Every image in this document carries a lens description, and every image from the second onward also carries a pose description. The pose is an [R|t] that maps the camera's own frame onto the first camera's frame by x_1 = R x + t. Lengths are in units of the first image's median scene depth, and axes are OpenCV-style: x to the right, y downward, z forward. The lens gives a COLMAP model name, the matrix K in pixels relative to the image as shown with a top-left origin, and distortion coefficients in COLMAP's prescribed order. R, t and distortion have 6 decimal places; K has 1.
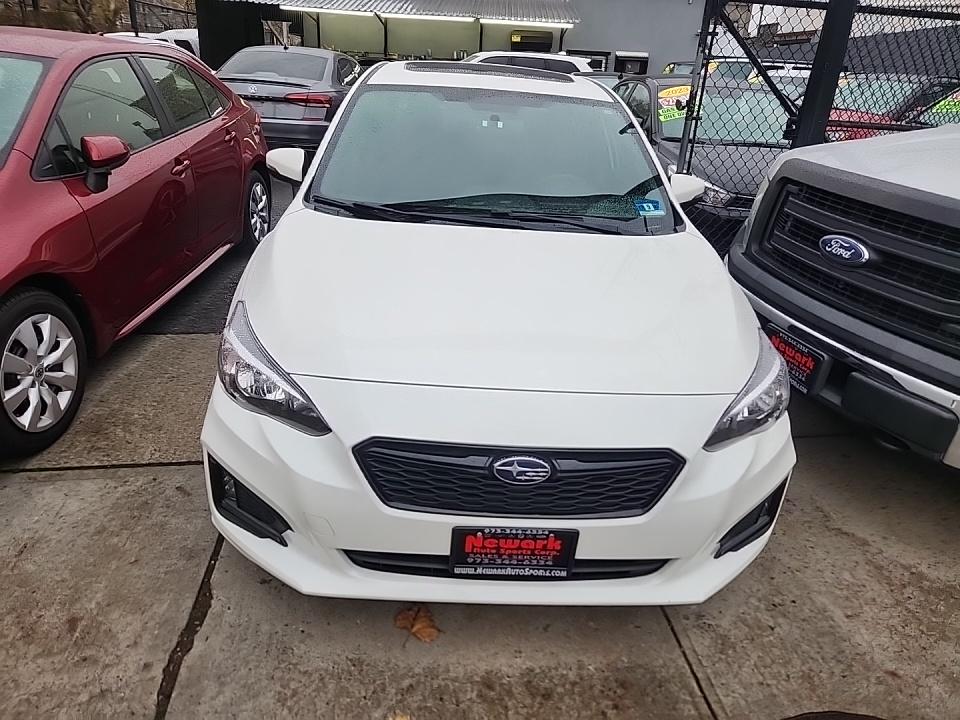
lens RADIAL K [[665.7, 0, 477.6], [0, 665.7, 356.8], [0, 0, 1]] dist [0.041885, -0.045603]
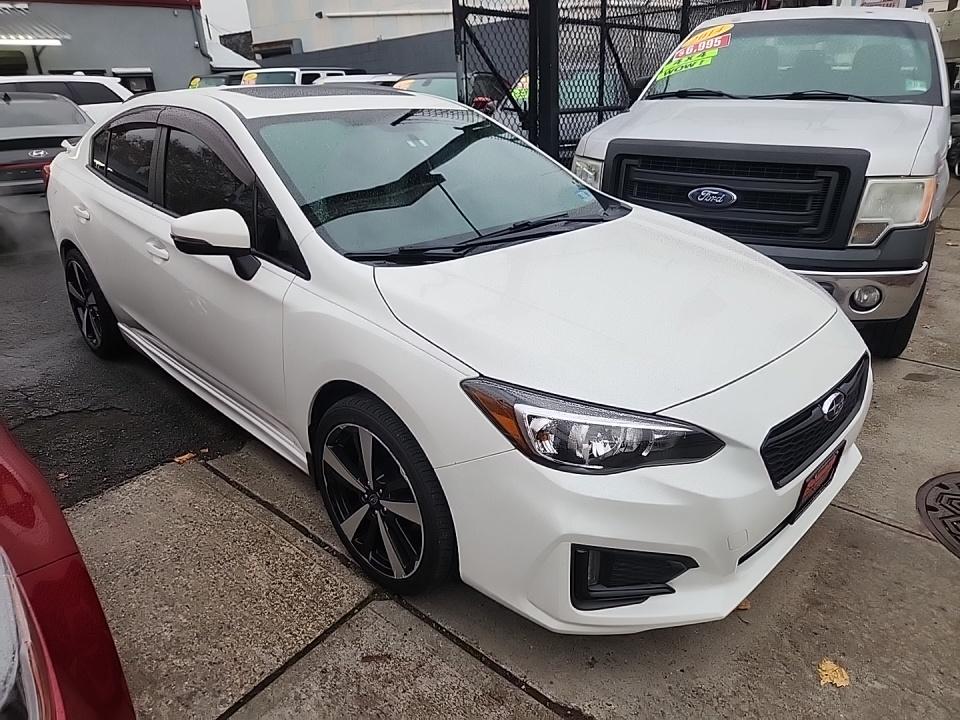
lens RADIAL K [[665.7, 0, 482.5], [0, 665.7, 364.0], [0, 0, 1]] dist [0.041885, -0.045603]
pose [[0.719724, -0.331666, 0.609914, -0.688994], [0.333787, 0.935620, 0.114900, -0.155221], [-0.608756, 0.120886, 0.784094, 0.283518]]
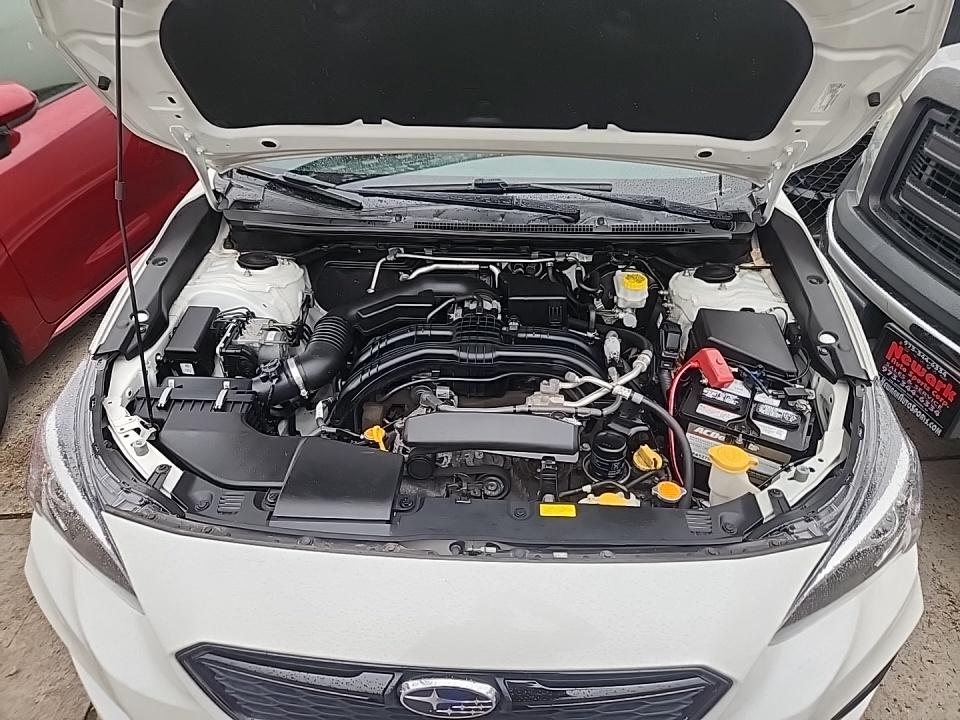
lens RADIAL K [[665.7, 0, 486.5], [0, 665.7, 357.0], [0, 0, 1]] dist [0.041885, -0.045603]
pose [[0.993682, -0.002465, -0.112201, 0.106983], [0.019643, 0.988146, 0.152258, -0.141950], [0.110496, -0.153500, 0.981951, 0.287895]]
